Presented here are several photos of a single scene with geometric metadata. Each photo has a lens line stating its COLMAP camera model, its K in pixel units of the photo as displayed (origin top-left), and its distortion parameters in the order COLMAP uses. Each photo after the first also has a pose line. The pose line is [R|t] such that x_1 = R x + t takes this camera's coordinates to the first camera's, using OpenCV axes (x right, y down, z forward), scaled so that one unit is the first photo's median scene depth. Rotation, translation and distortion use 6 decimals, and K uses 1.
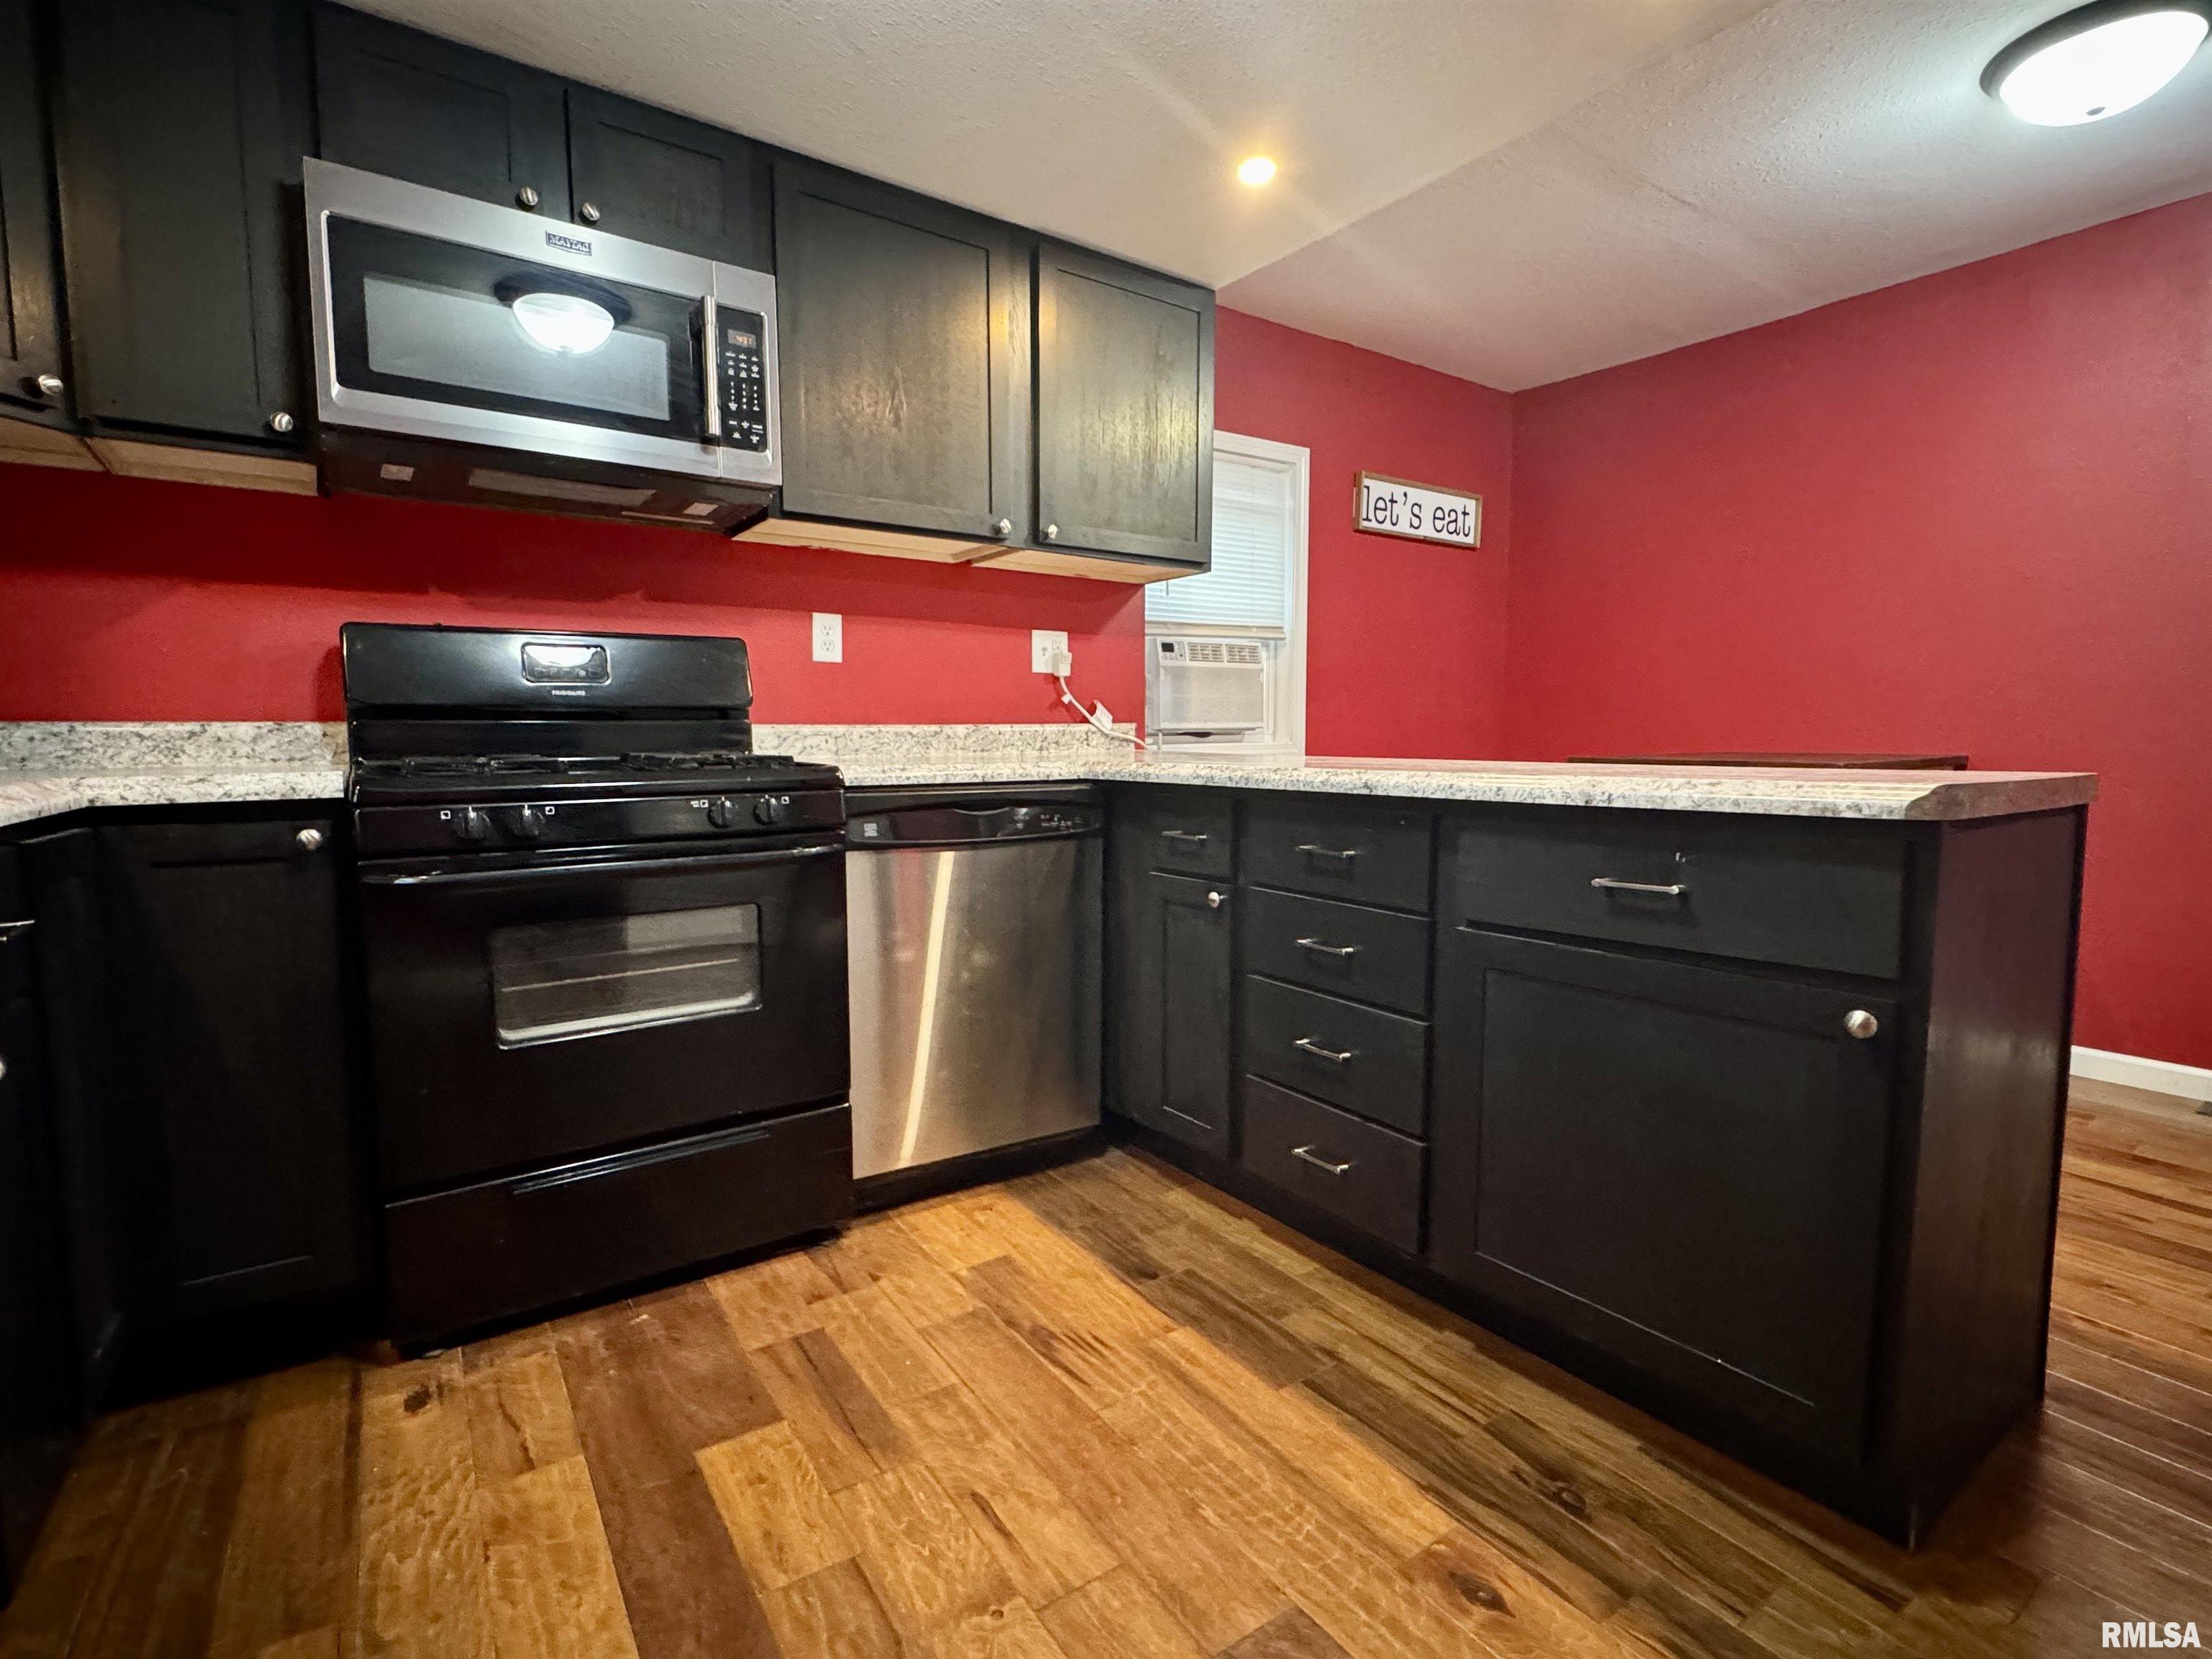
lens RADIAL K [[1051.4, 0, 1106.0], [0, 1051.4, 829.5], [0, 0, 1]] dist [0.001597, -0.001108]
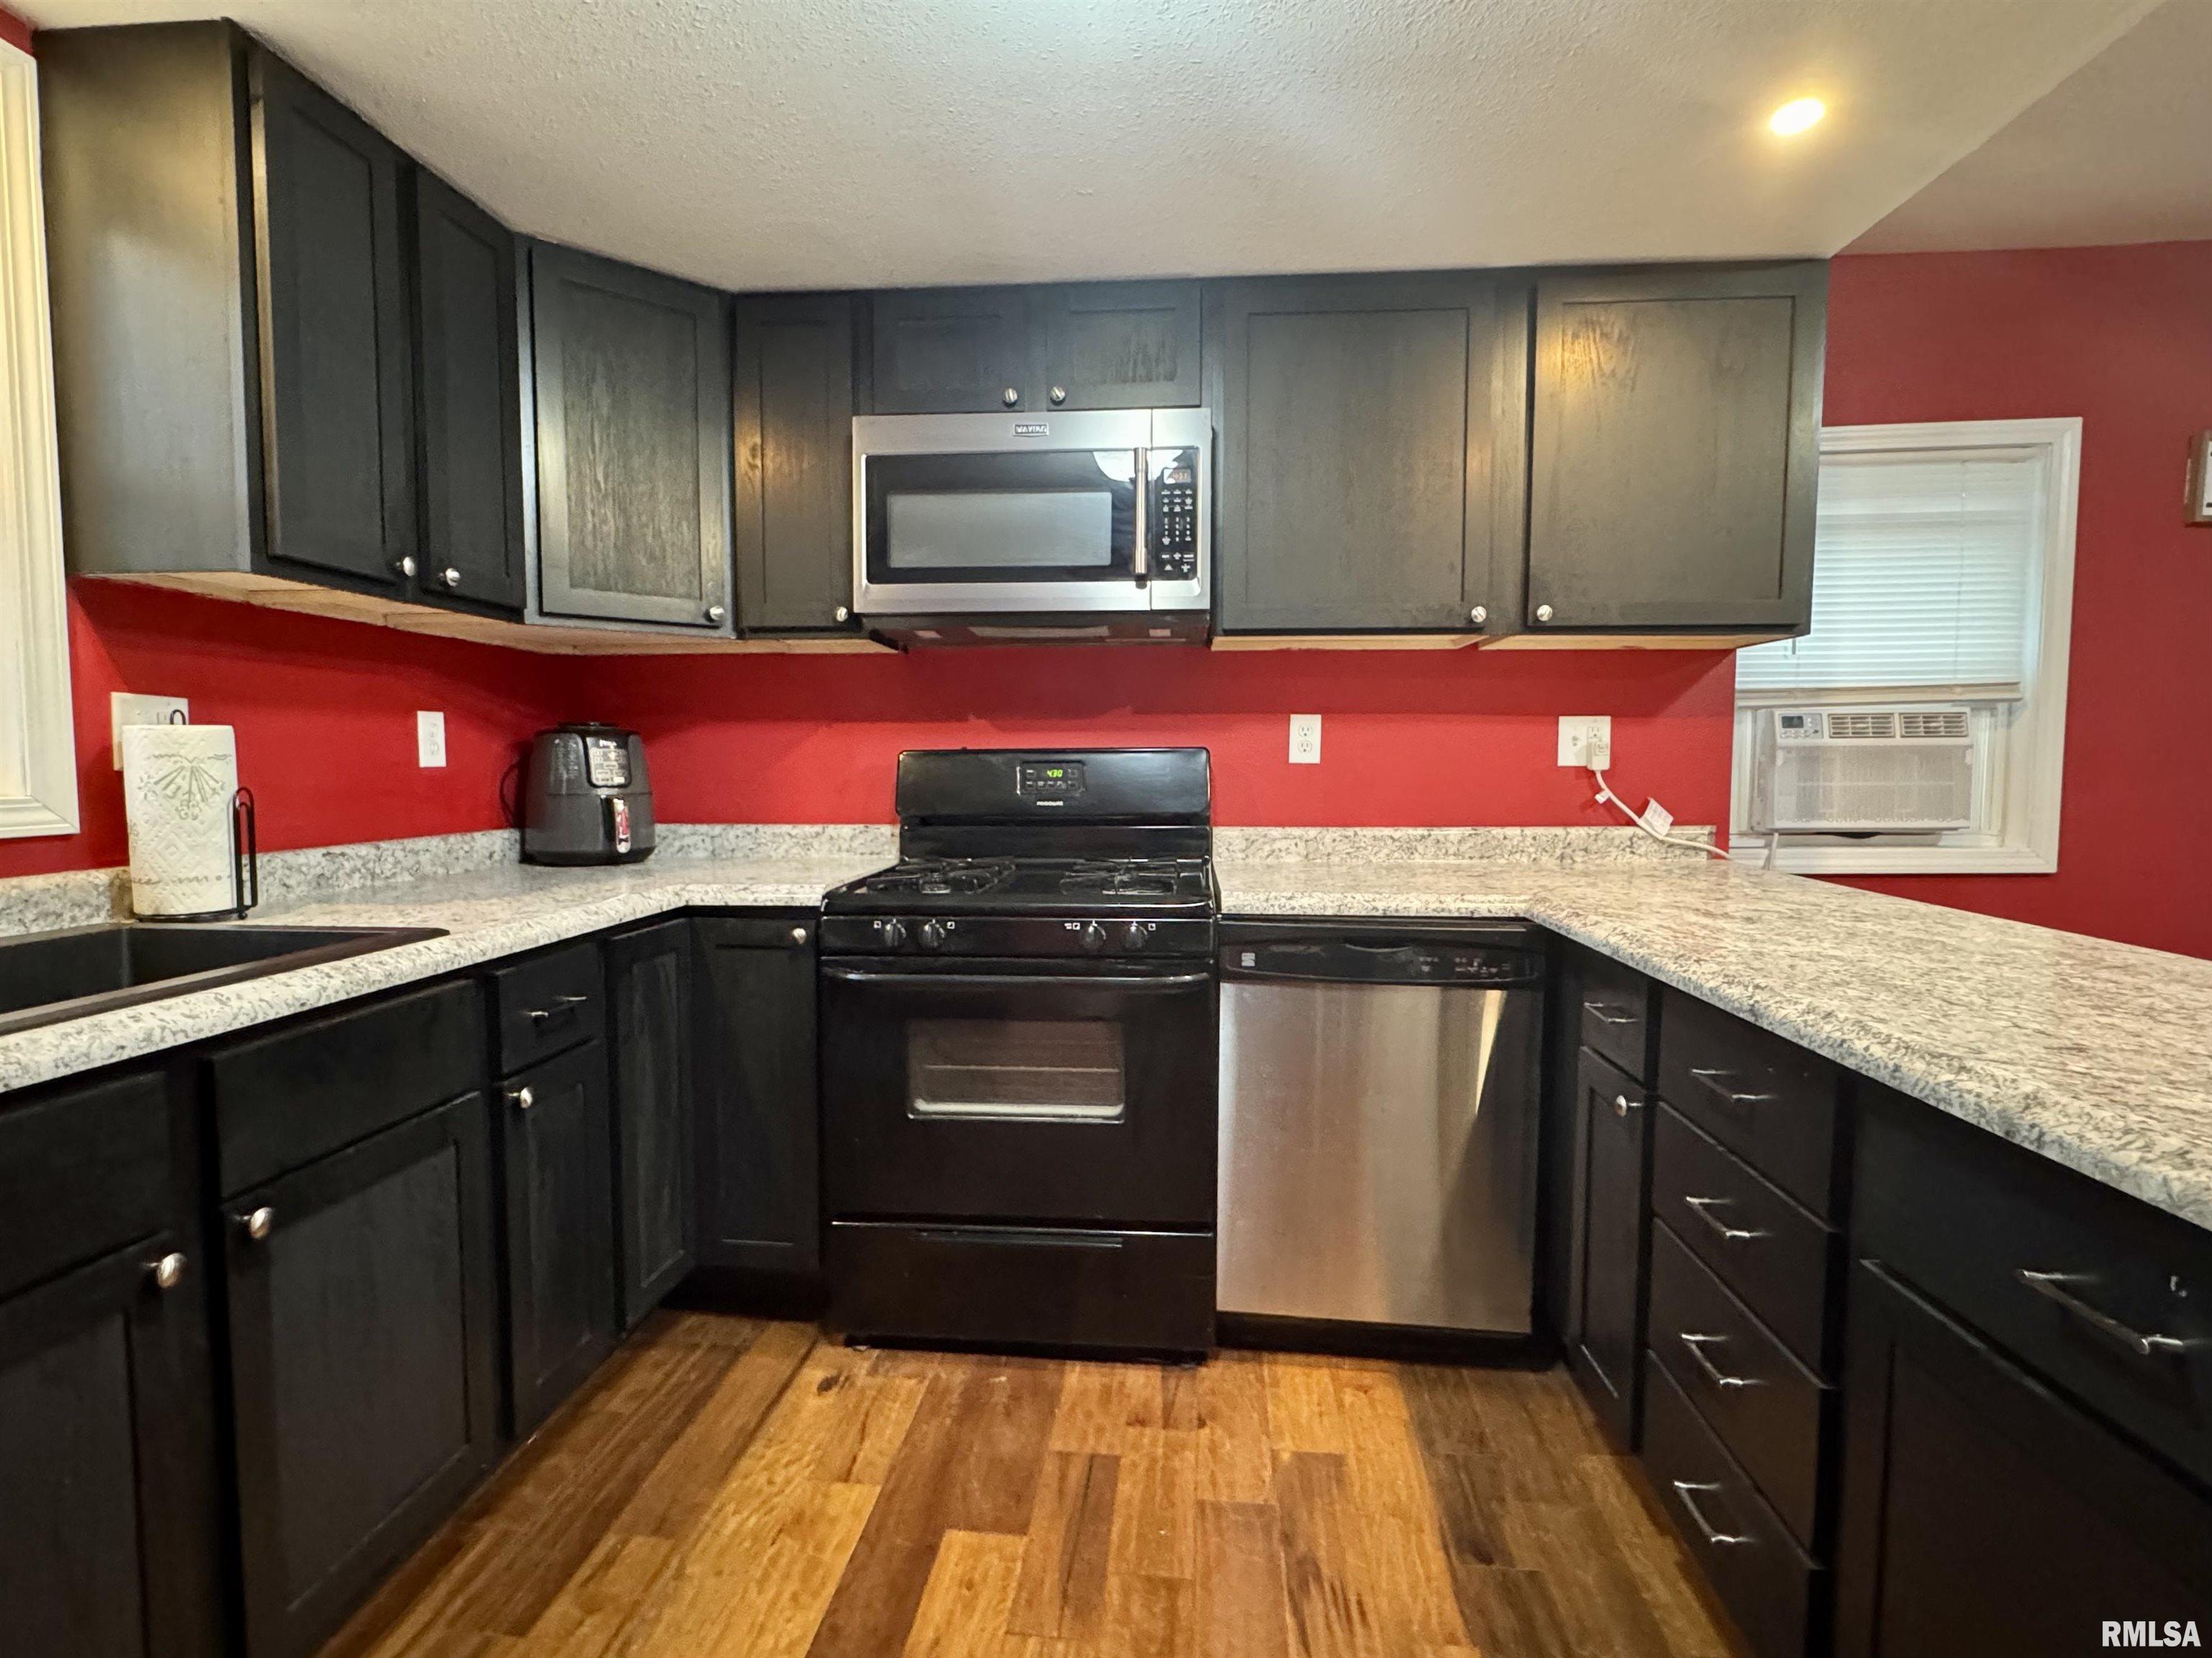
lens RADIAL K [[1071.7, 0, 1106.0], [0, 1071.7, 829.0], [0, 0, 1]] dist [-0.001851, -0.000570]
pose [[0.763991, 0.046520, -0.643548, 0.309204], [-0.060283, 0.998181, 0.000591, -0.112986], [0.642405, 0.038344, 0.765406, 0.152667]]
